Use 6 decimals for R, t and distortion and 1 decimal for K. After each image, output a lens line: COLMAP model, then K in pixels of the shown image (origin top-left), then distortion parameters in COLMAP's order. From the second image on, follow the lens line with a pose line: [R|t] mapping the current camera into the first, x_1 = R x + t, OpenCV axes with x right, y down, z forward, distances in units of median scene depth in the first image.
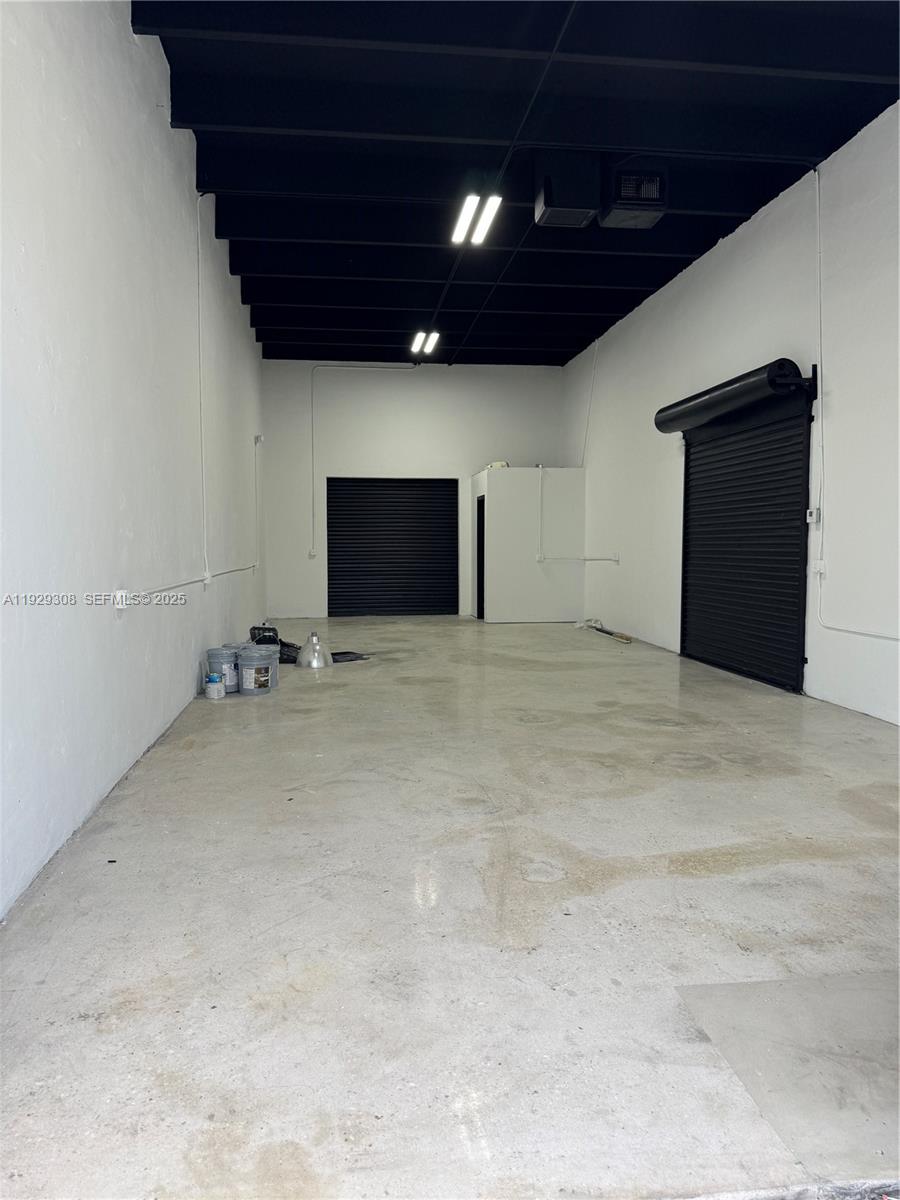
lens RADIAL K [[853.7, 0, 450.0], [0, 853.7, 600.0], [0, 0, 1]] dist [0.067690, -0.086765]
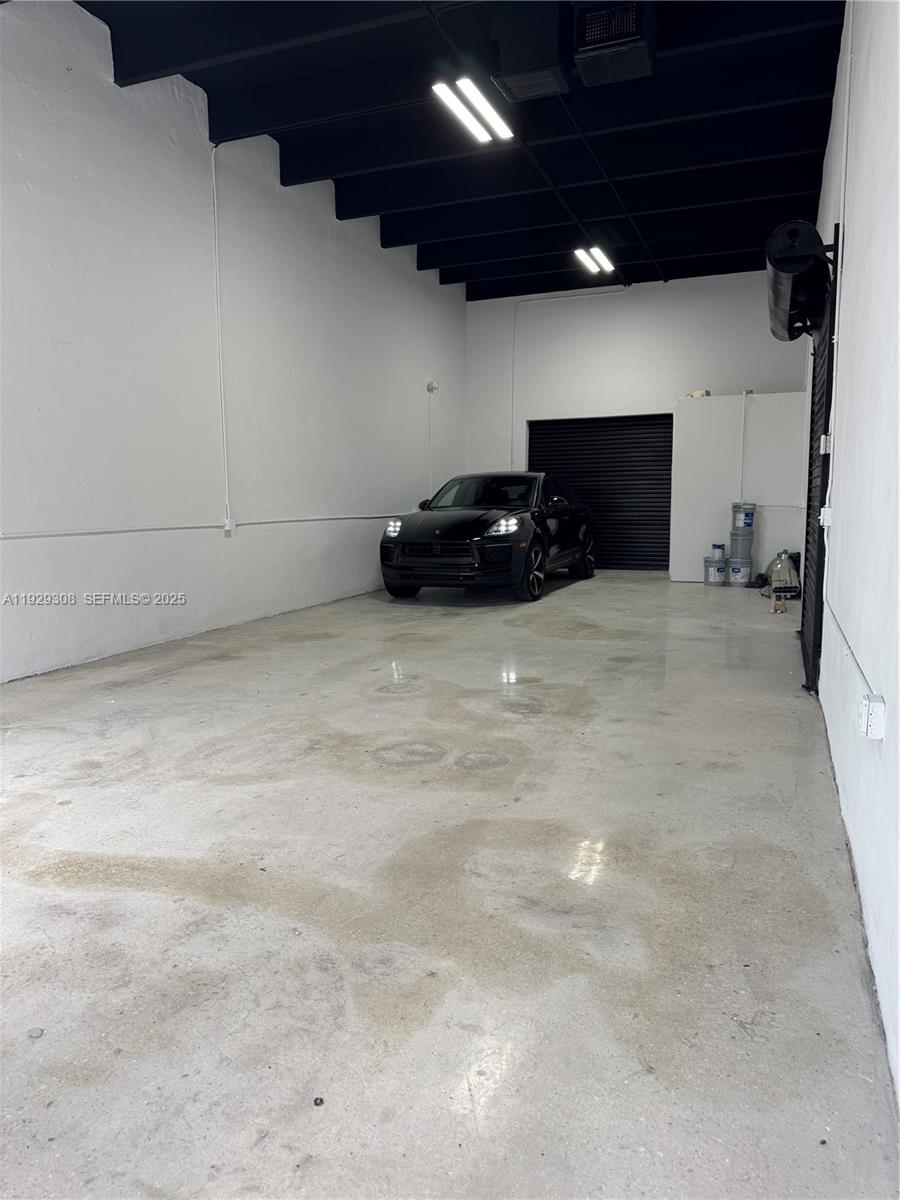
lens RADIAL K [[855.7, 0, 450.0], [0, 855.7, 600.0], [0, 0, 1]] dist [0.128643, -0.250274]
pose [[0.874194, 0.051344, -0.482855, 0.726060], [-0.023360, 0.997690, 0.063794, -0.011919], [0.485015, -0.044489, 0.873374, 0.331566]]
